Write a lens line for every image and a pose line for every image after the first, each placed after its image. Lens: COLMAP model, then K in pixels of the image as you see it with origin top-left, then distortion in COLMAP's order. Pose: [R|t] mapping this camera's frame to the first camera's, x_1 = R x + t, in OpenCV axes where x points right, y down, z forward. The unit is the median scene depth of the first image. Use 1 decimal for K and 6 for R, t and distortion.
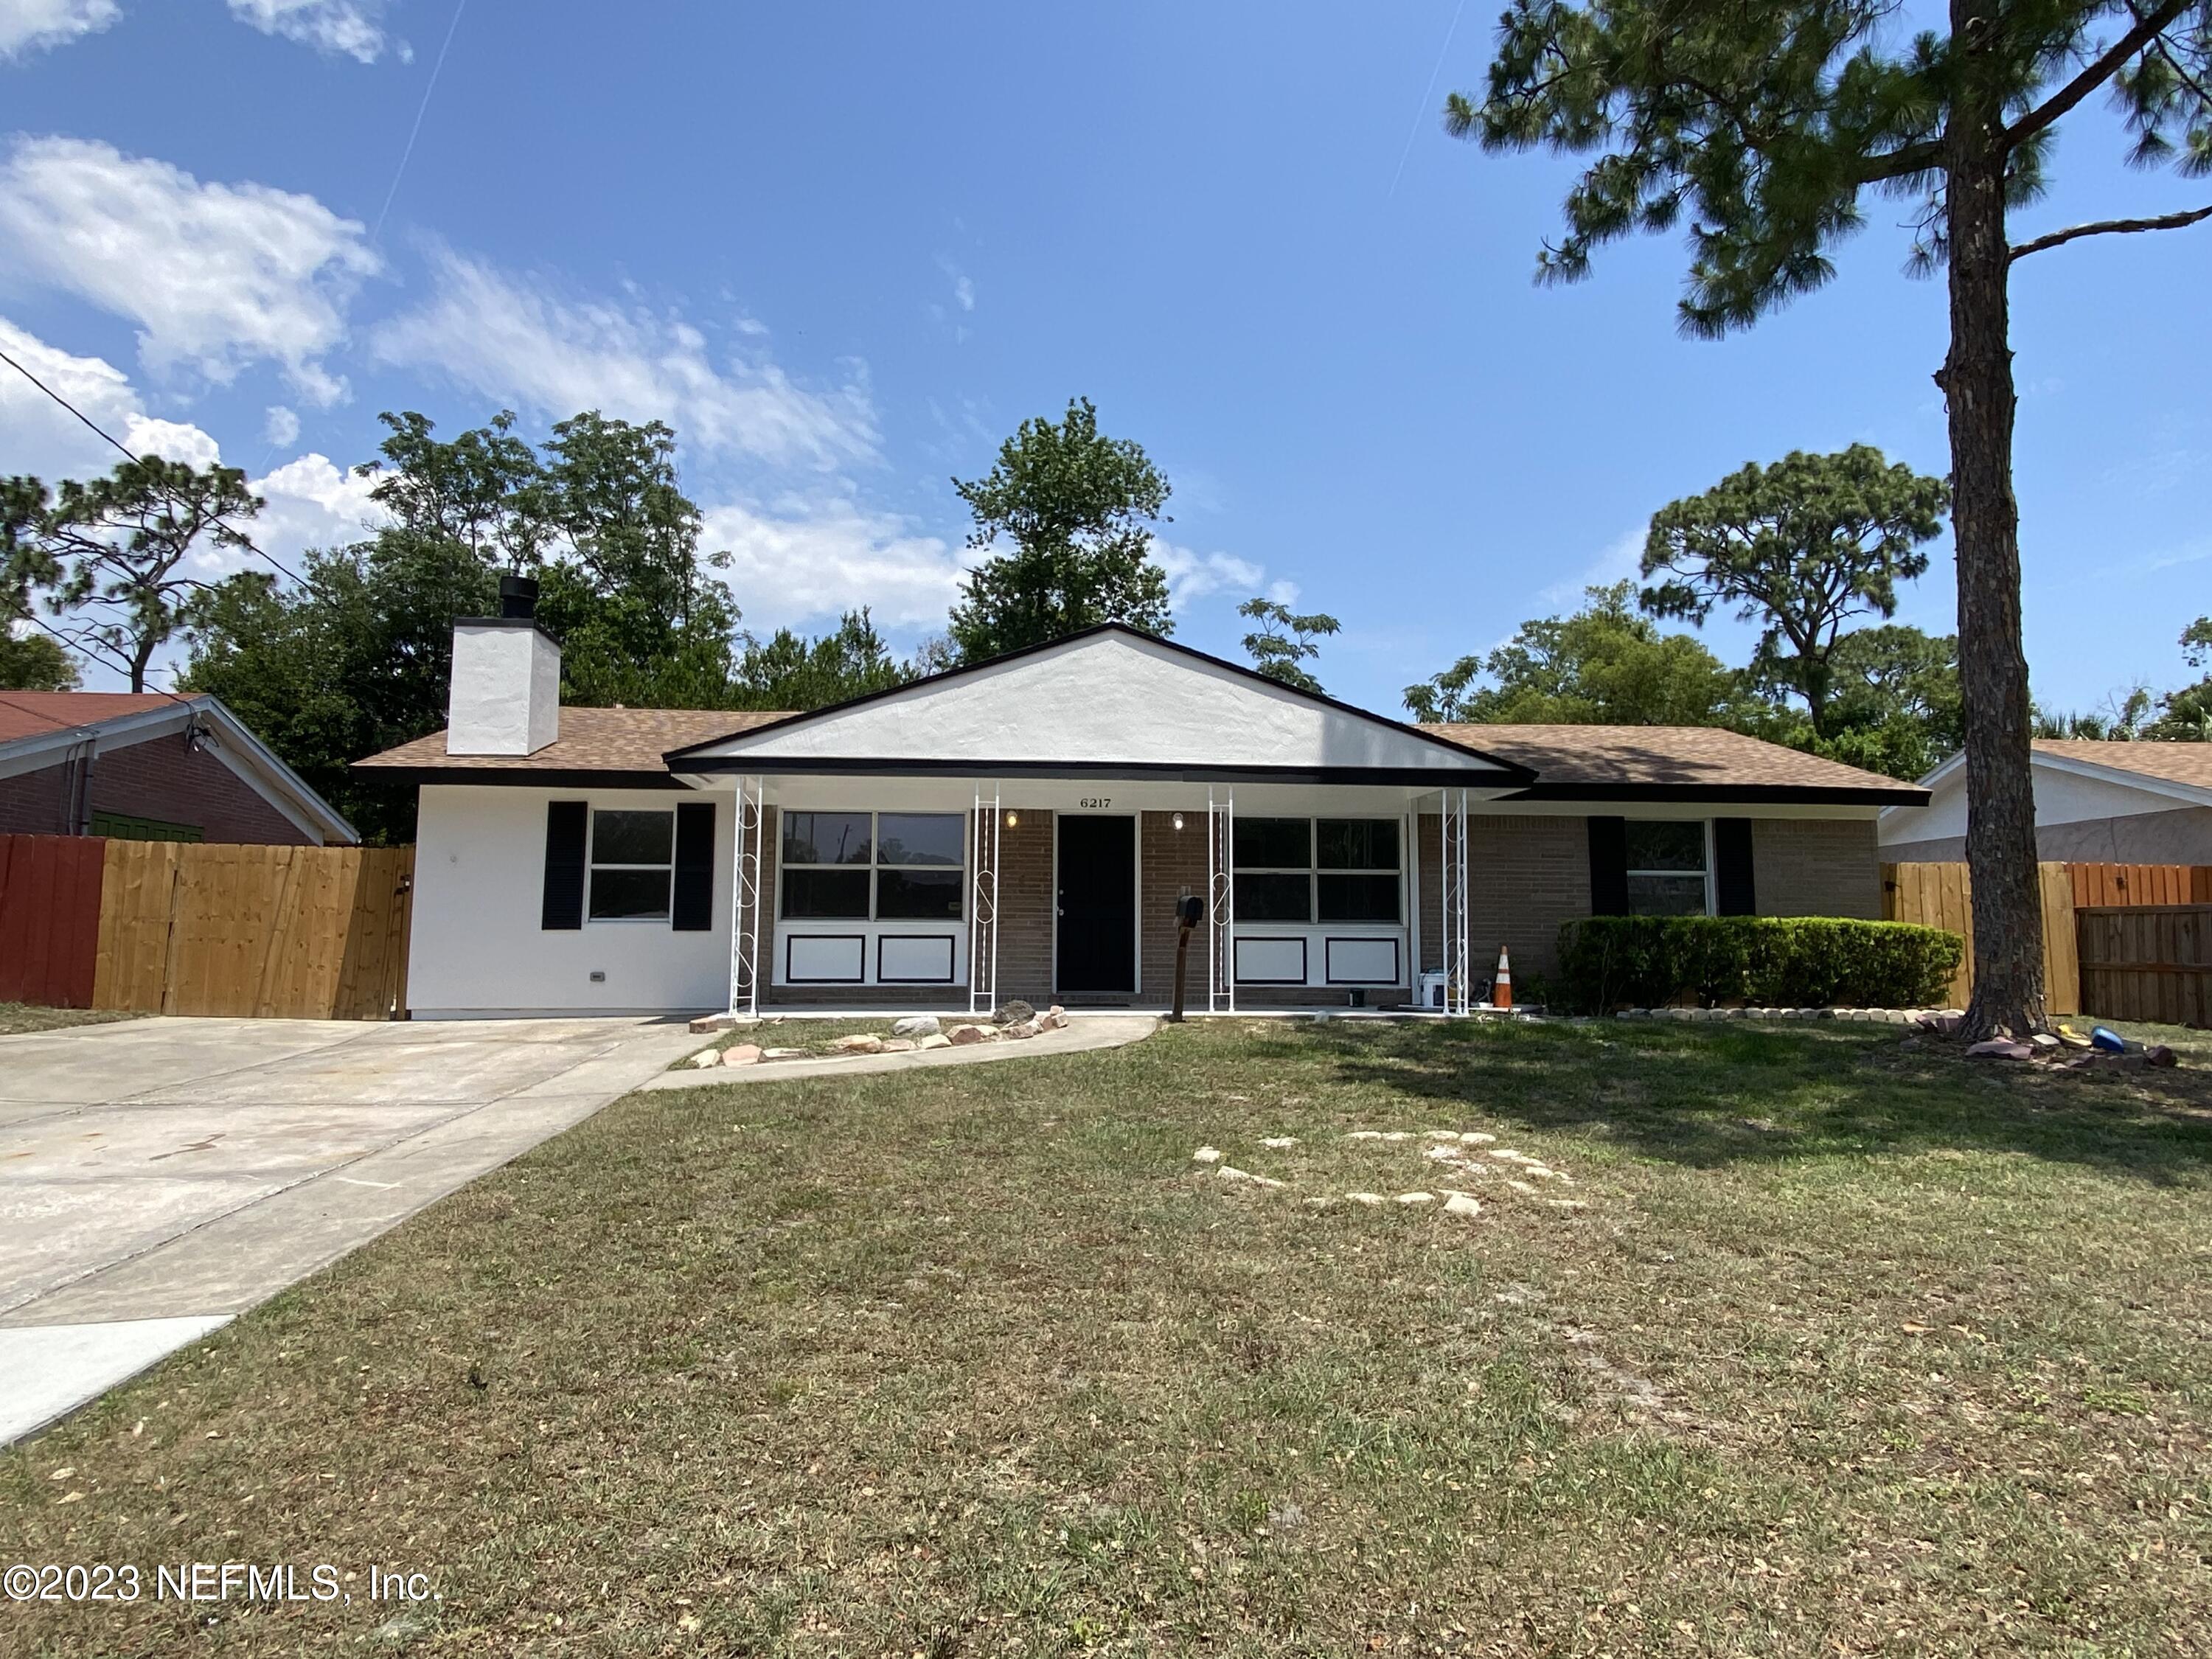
lens RADIAL K [[1294.9, 0, 1114.4], [0, 1294.9, 827.3], [0, 0, 1]] dist [0.026291, -0.023902]
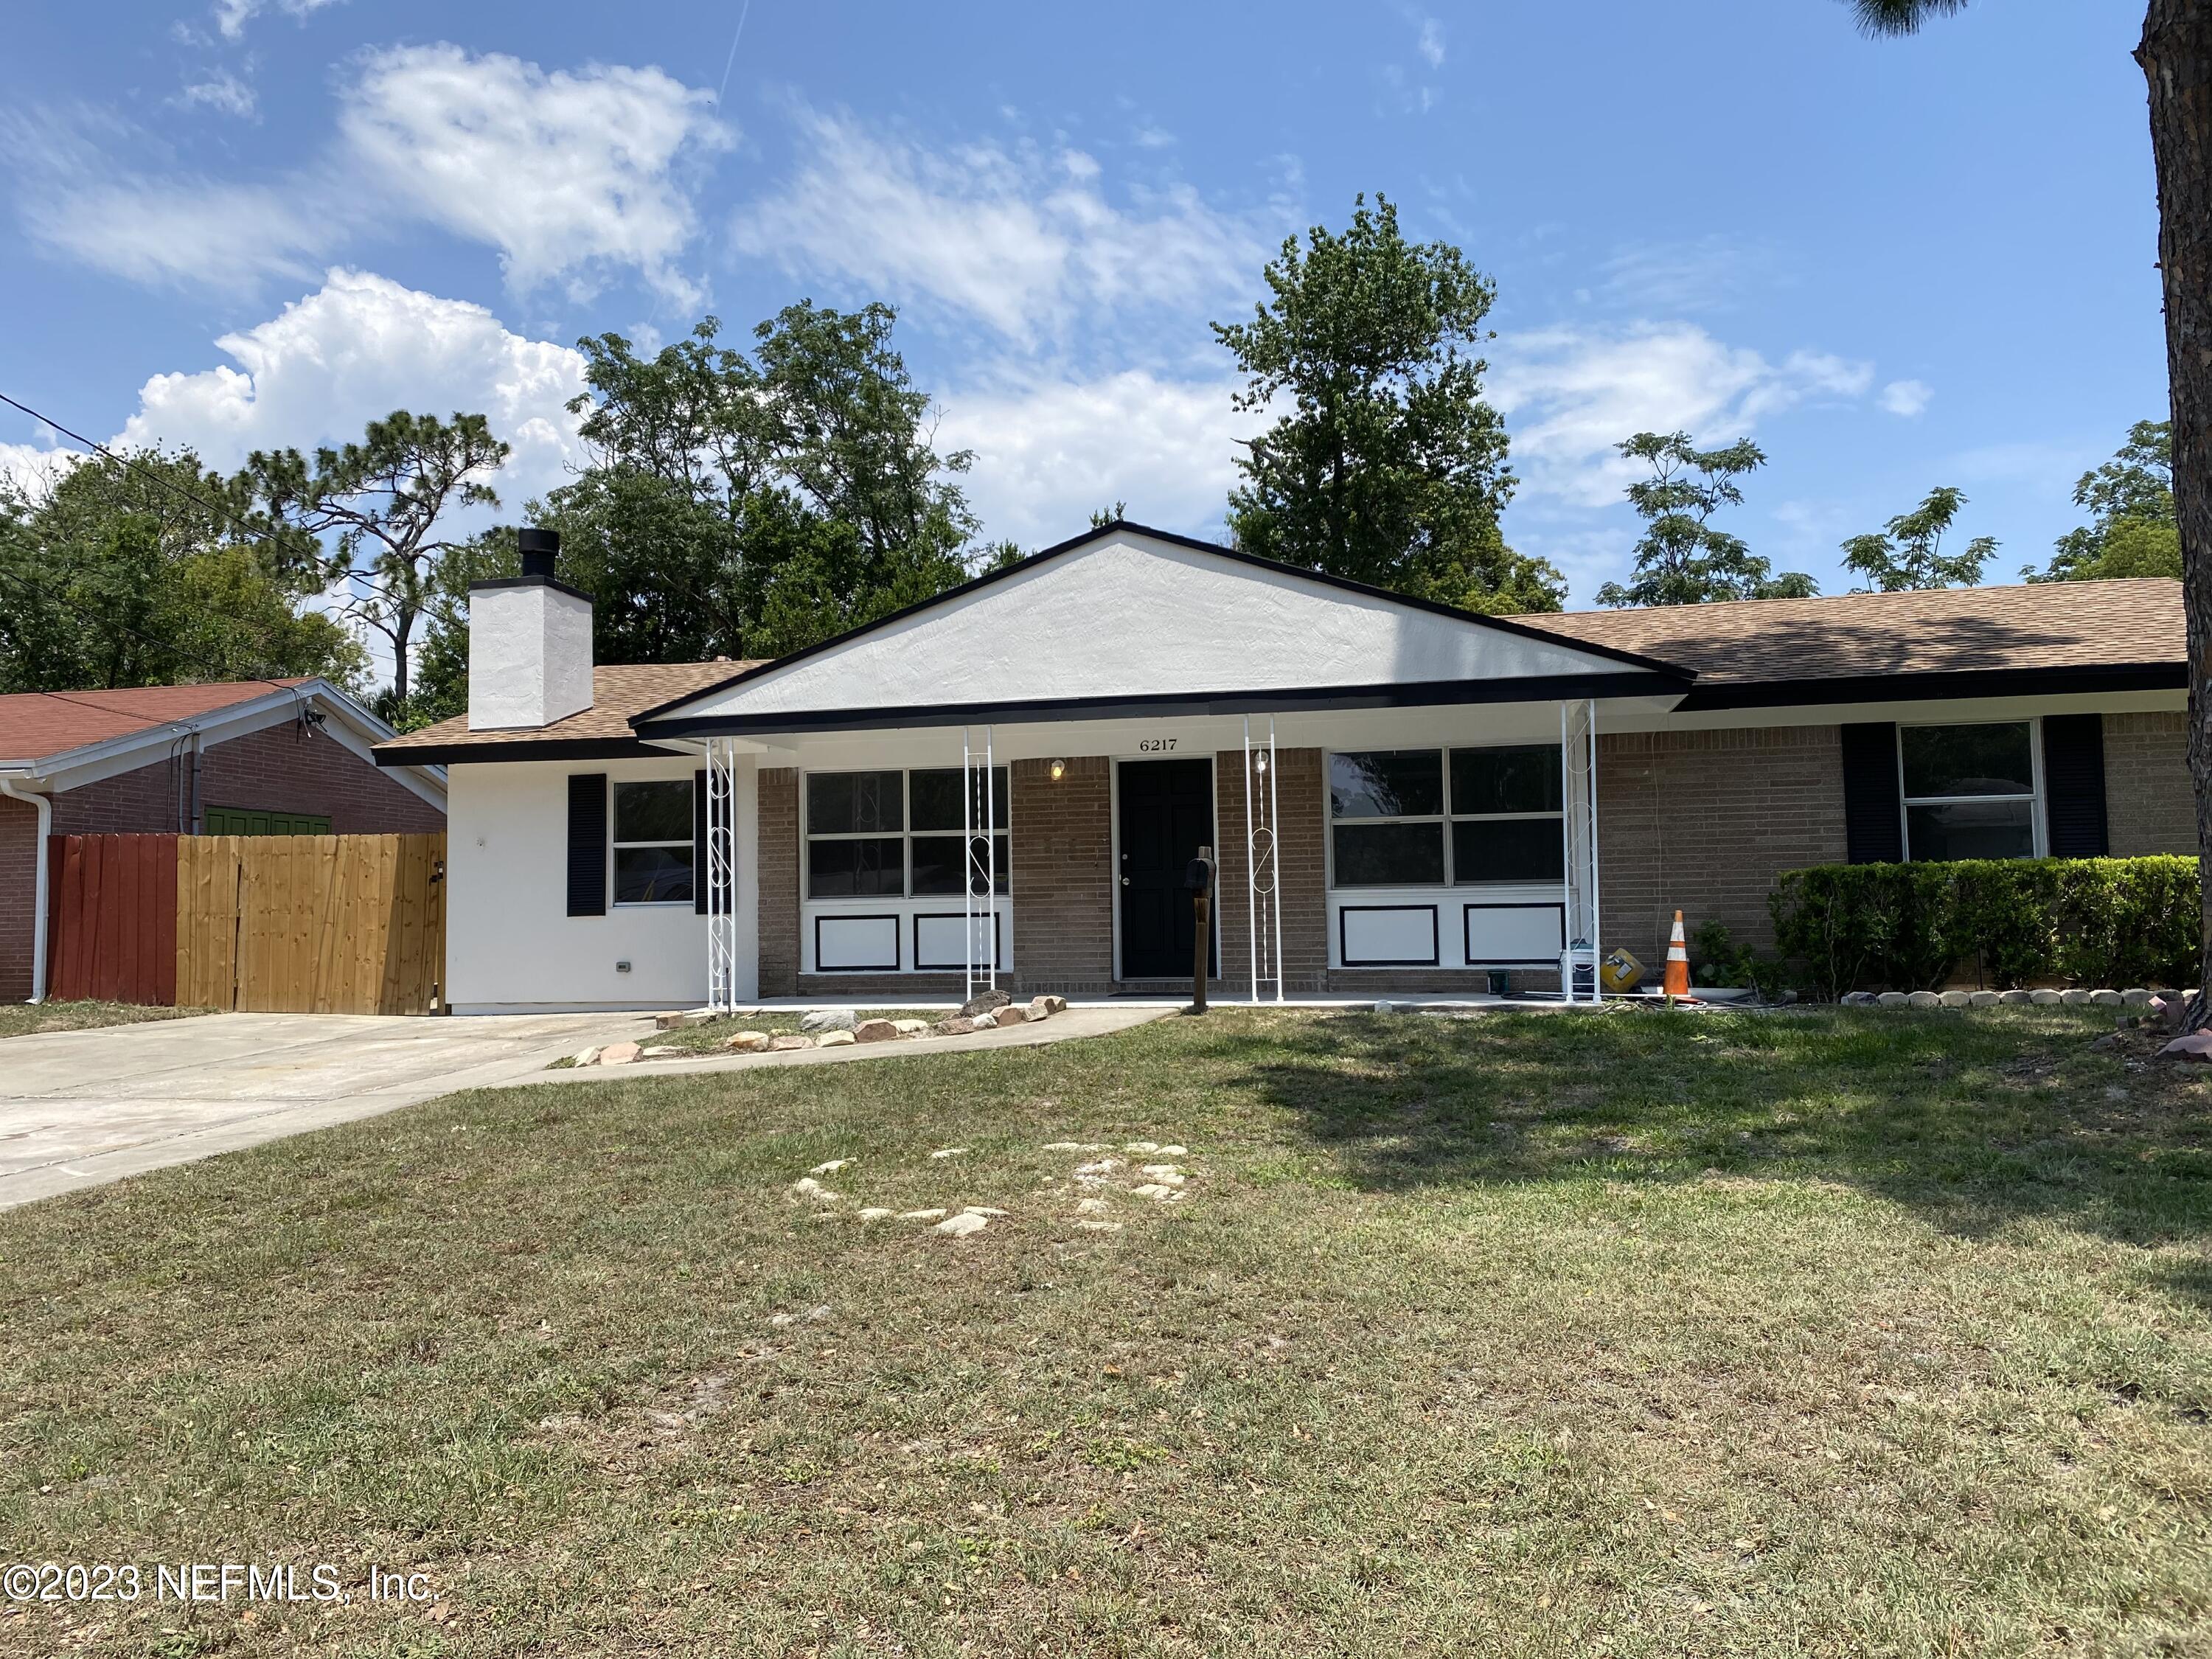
lens RADIAL K [[1678.8, 0, 1111.4], [0, 1678.8, 846.0], [0, 0, 1]] dist [0.027353, 0.009191]
pose [[0.948949, -0.034949, -0.313486, 0.270593], [0.050174, 0.997914, 0.040630, 0.000522], [0.311412, -0.054285, 0.948723, -0.000489]]
